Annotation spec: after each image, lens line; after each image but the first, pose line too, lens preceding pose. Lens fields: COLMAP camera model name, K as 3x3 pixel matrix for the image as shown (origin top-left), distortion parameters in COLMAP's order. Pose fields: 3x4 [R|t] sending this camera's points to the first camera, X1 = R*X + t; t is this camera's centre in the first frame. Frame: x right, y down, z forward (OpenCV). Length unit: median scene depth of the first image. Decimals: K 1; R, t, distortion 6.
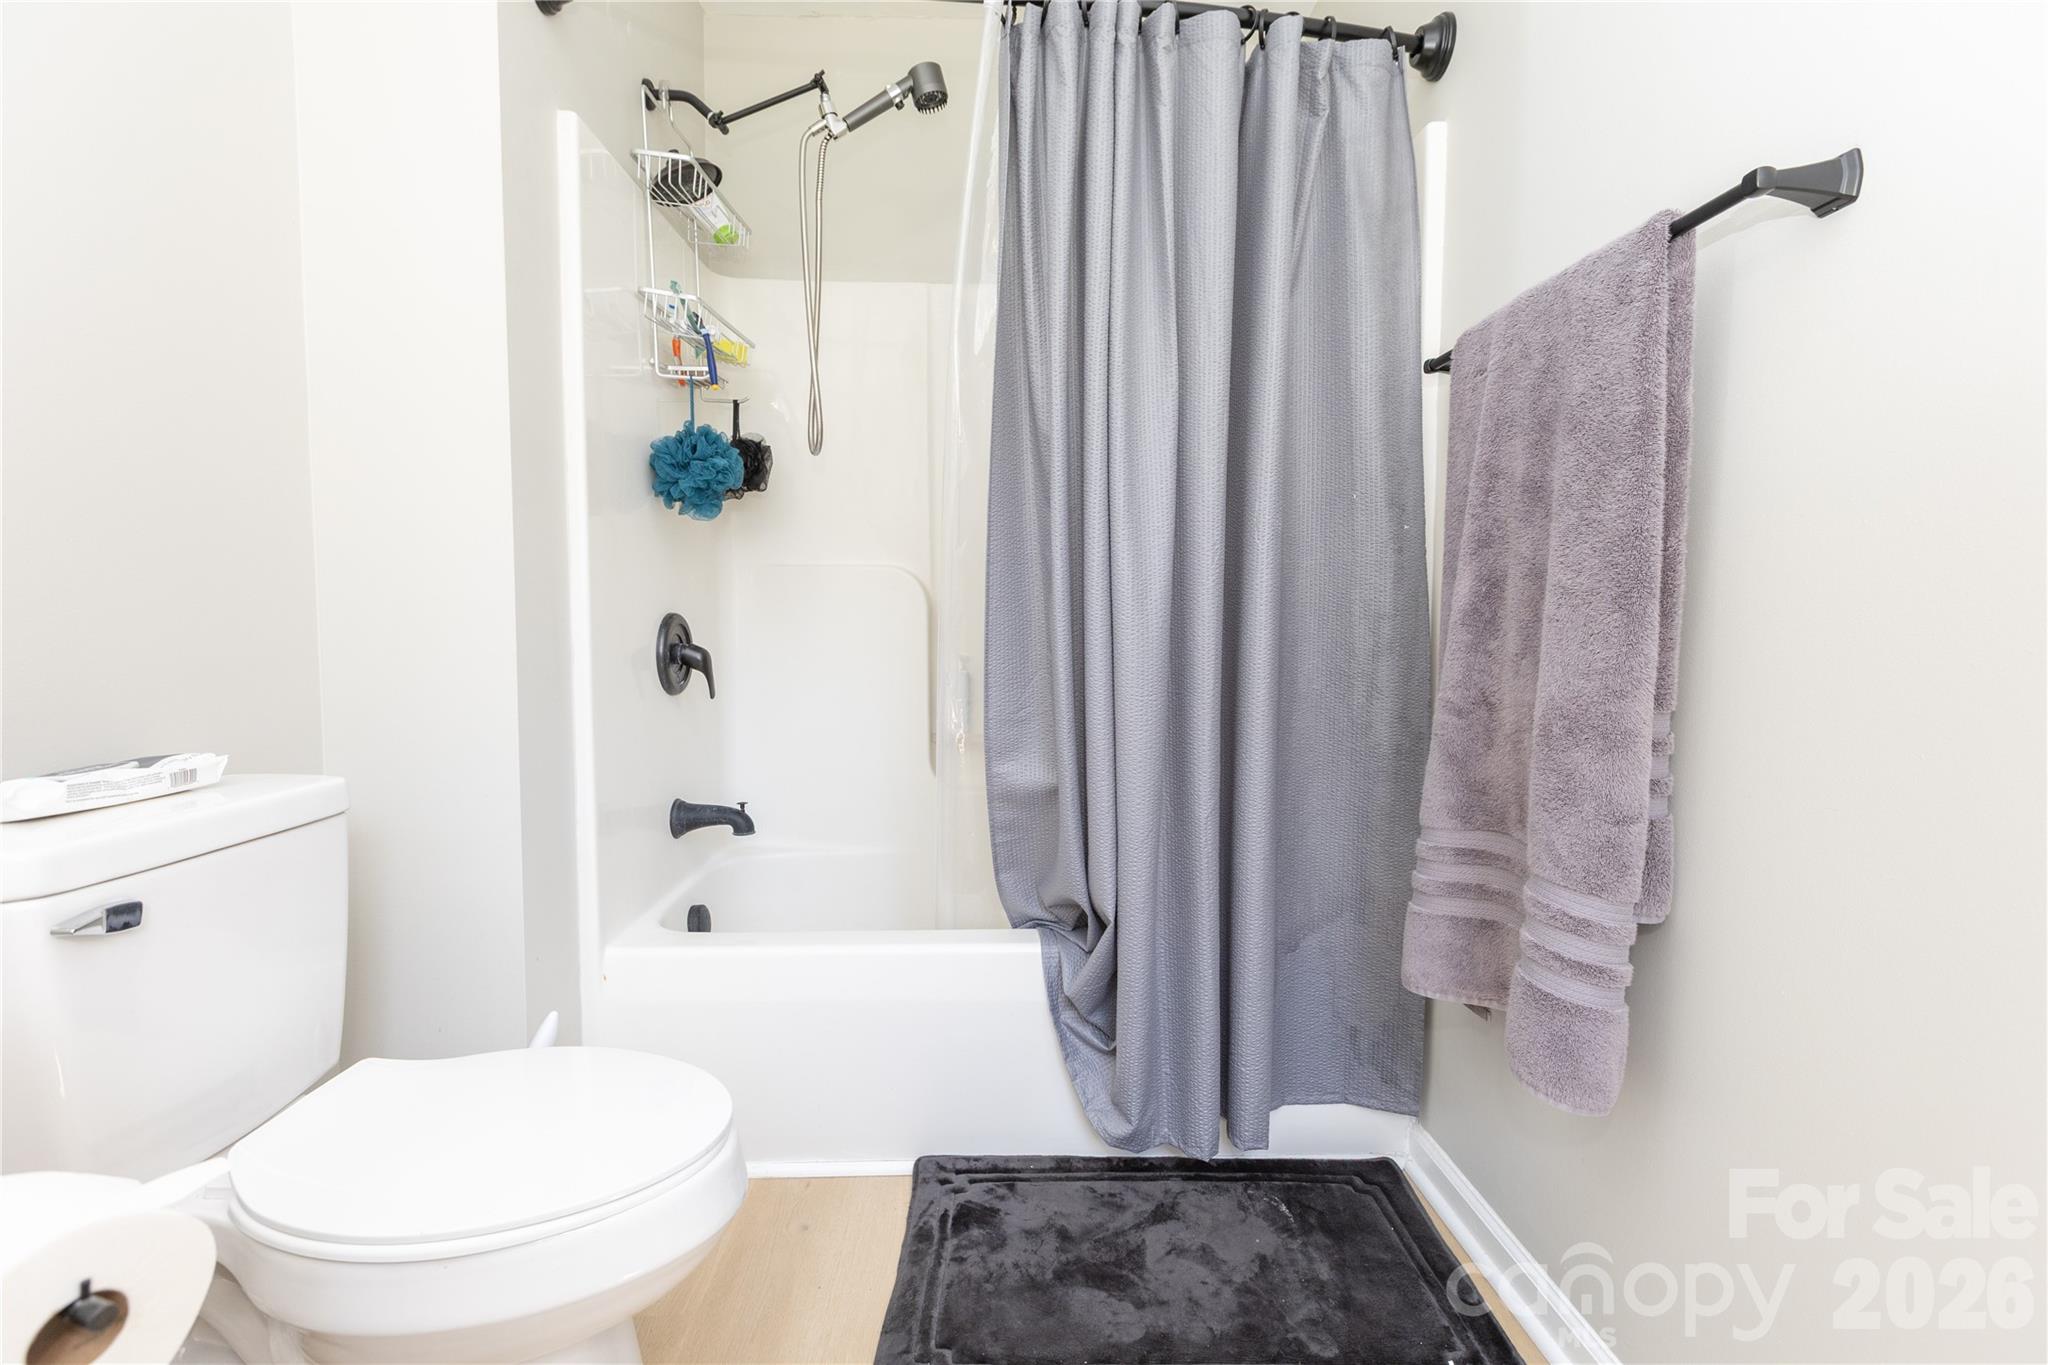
lens RADIAL K [[907.9, 0, 1030.1], [0, 907.9, 670.5], [0, 0, 1]] dist [-0.001119, -0.000280]
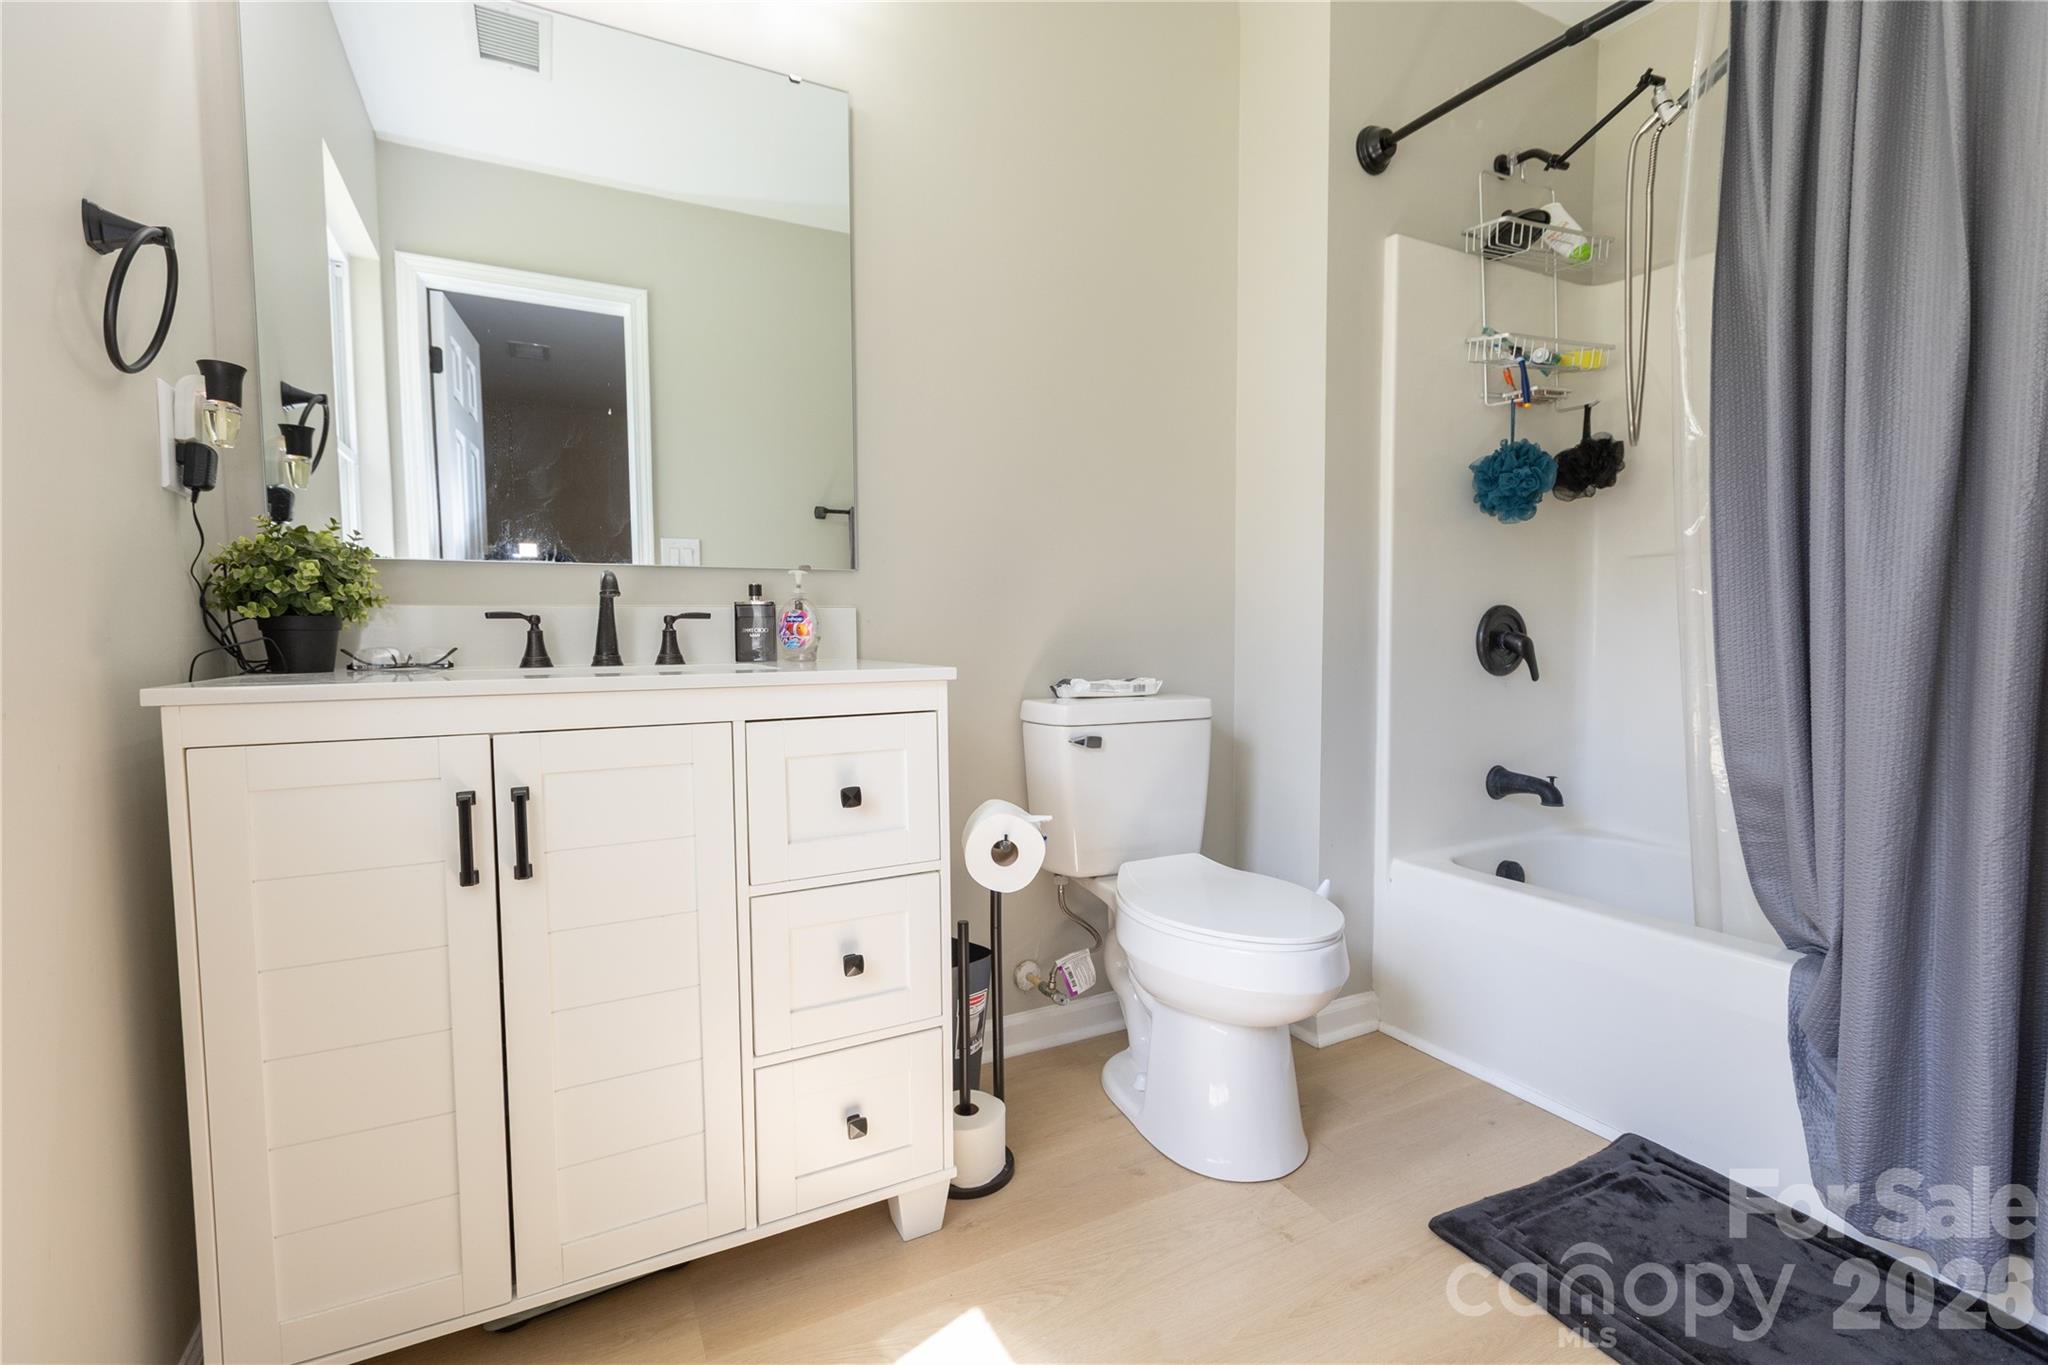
lens RADIAL K [[907.9, 0, 1024.5], [0, 907.9, 680.0], [0, 0, 1]] dist [-0.001119, -0.000280]
pose [[0.435152, 0.045209, -0.899221, 0.424380], [-0.046071, 0.998548, 0.027908, 0.030534], [0.899177, 0.029284, 0.436603, -0.059145]]
